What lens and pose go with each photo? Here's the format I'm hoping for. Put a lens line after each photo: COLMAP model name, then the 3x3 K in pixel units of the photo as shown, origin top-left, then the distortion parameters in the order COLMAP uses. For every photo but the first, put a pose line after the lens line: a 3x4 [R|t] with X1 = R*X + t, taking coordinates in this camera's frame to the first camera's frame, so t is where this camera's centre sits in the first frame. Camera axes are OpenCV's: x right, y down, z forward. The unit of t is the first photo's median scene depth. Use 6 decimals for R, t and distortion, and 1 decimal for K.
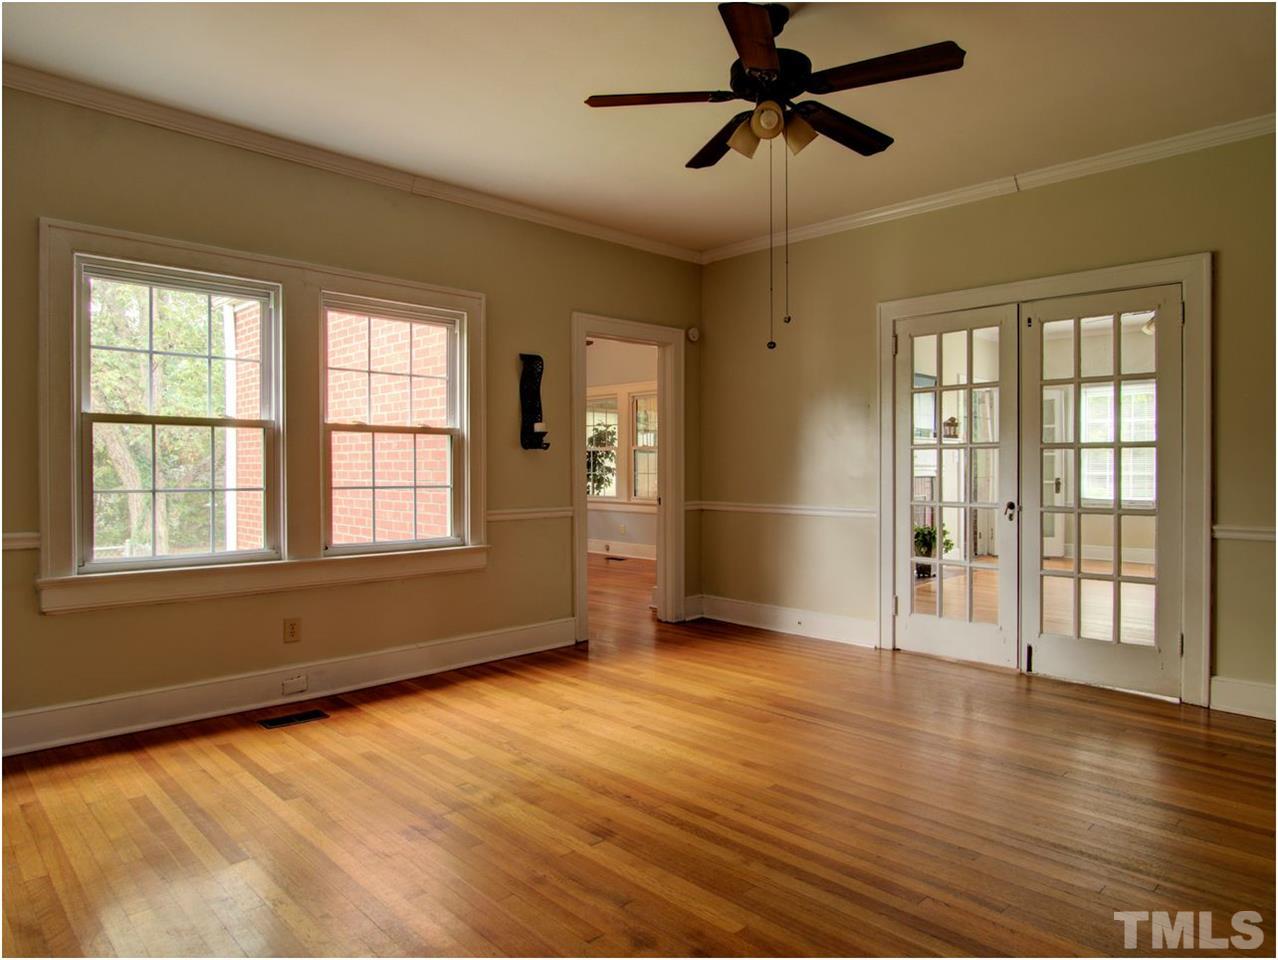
lens RADIAL K [[814.3, 0, 629.4], [0, 814.3, 473.4], [0, 0, 1]] dist [-0.040502, 0.000837]
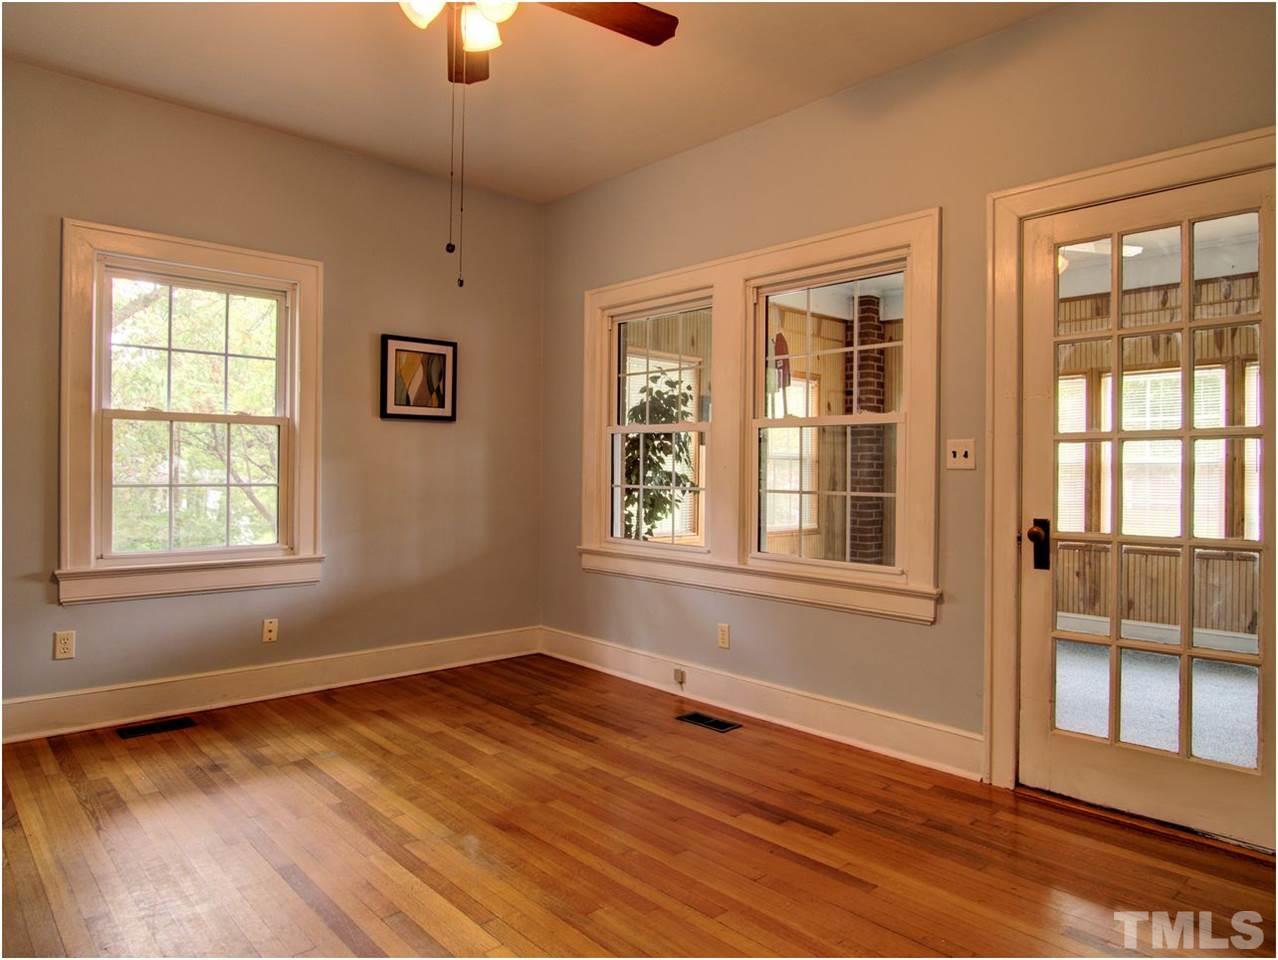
lens RADIAL K [[814.3, 0, 629.4], [0, 814.3, 473.4], [0, 0, 1]] dist [-0.040502, 0.000837]
pose [[0.999735, 0.015894, -0.016646, -0.043843], [-0.015970, 0.999862, -0.004470, -0.005275], [0.016573, 0.004735, 0.999851, 0.561965]]
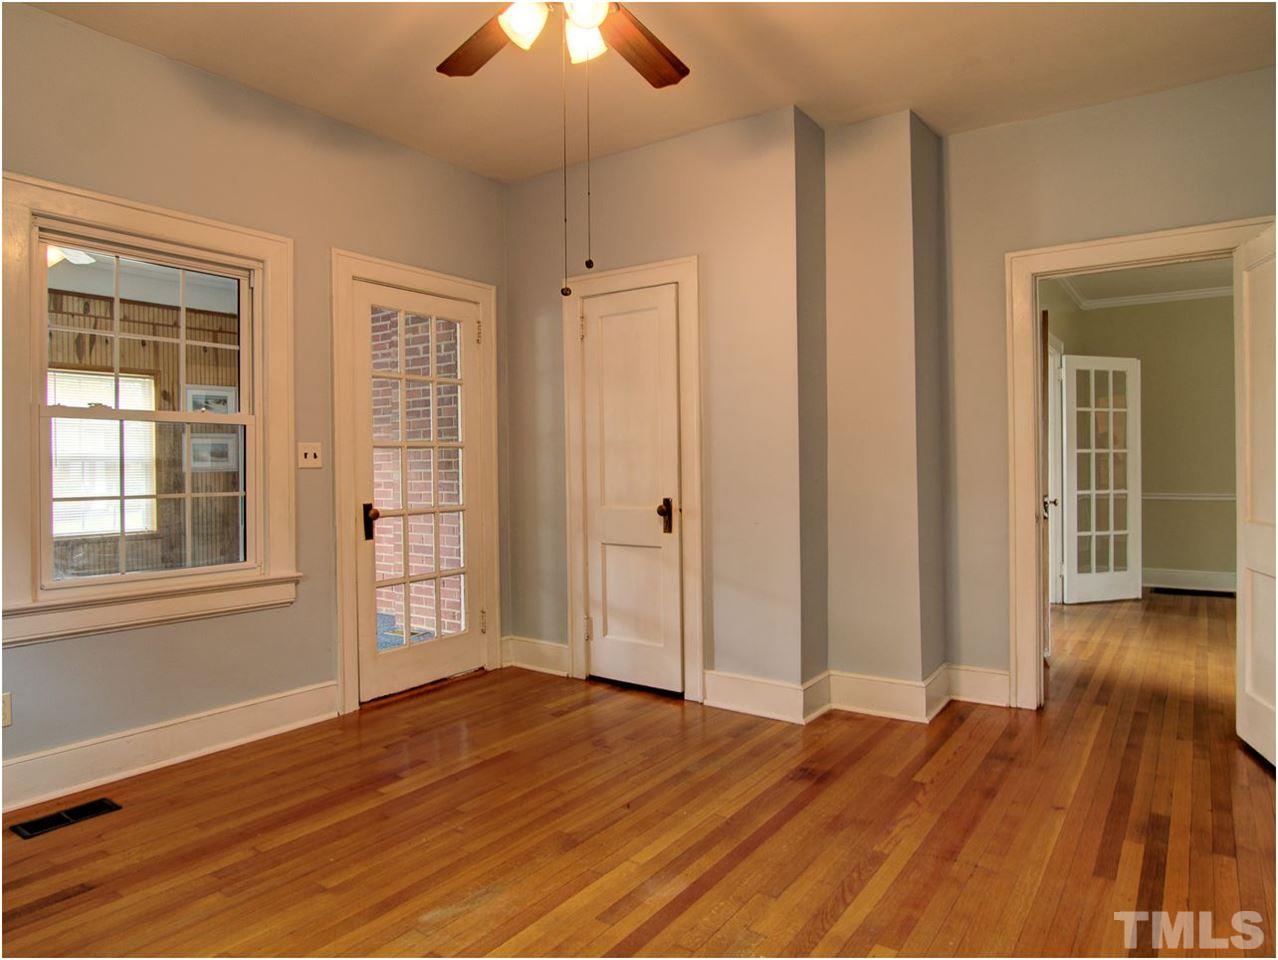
lens RADIAL K [[814.3, 0, 629.4], [0, 814.3, 473.4], [0, 0, 1]] dist [-0.040502, 0.000837]
pose [[-0.196167, -0.005796, 0.980553, -0.293407], [0.014688, 0.999853, 0.008848, -0.008648], [-0.980461, 0.016138, -0.196053, 0.784869]]
